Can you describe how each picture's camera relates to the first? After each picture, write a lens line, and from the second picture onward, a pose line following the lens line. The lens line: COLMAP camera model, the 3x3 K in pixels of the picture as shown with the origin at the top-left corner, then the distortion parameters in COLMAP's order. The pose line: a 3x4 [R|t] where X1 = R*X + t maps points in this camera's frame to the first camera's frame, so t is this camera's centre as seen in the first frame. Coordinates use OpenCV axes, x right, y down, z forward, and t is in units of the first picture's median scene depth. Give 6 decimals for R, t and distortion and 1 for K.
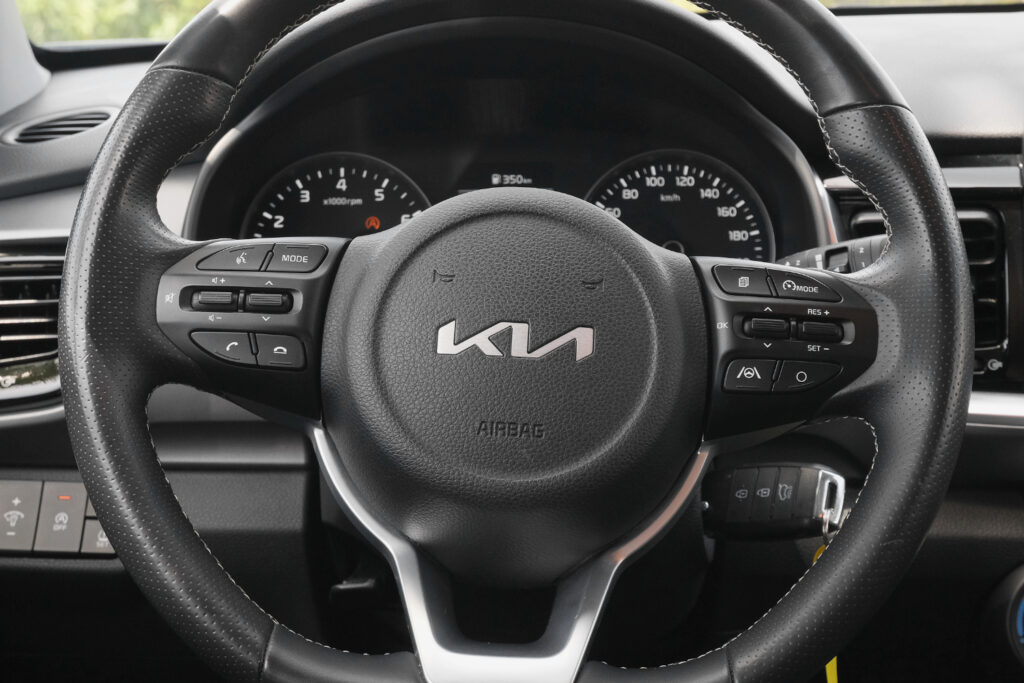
lens RADIAL K [[1961.9, 0, 512.0], [0, 1961.9, 341.5], [0, 0, 1]] dist [-0.076532, -0.135305]
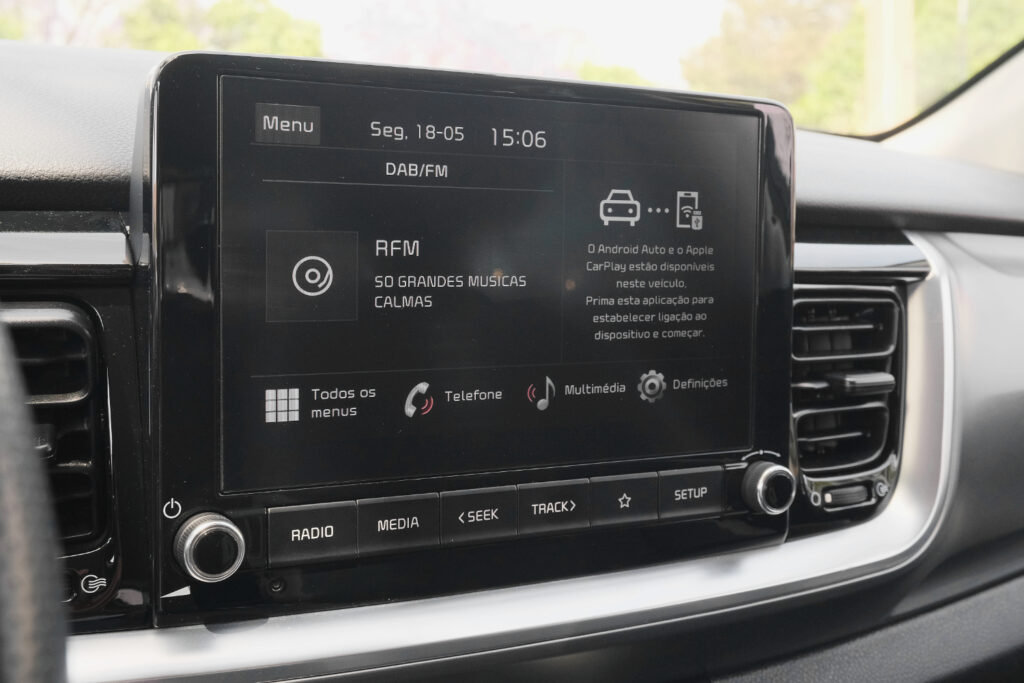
lens RADIAL K [[1268.5, 0, 509.6], [0, 1268.5, 328.4], [0, 0, 1]] dist [-0.014243, 0.010385]
pose [[0.819233, -0.019817, 0.573118, 0.171608], [0.037373, 0.999123, -0.018875, -0.061834], [-0.572241, 0.036882, 0.819255, 0.785762]]
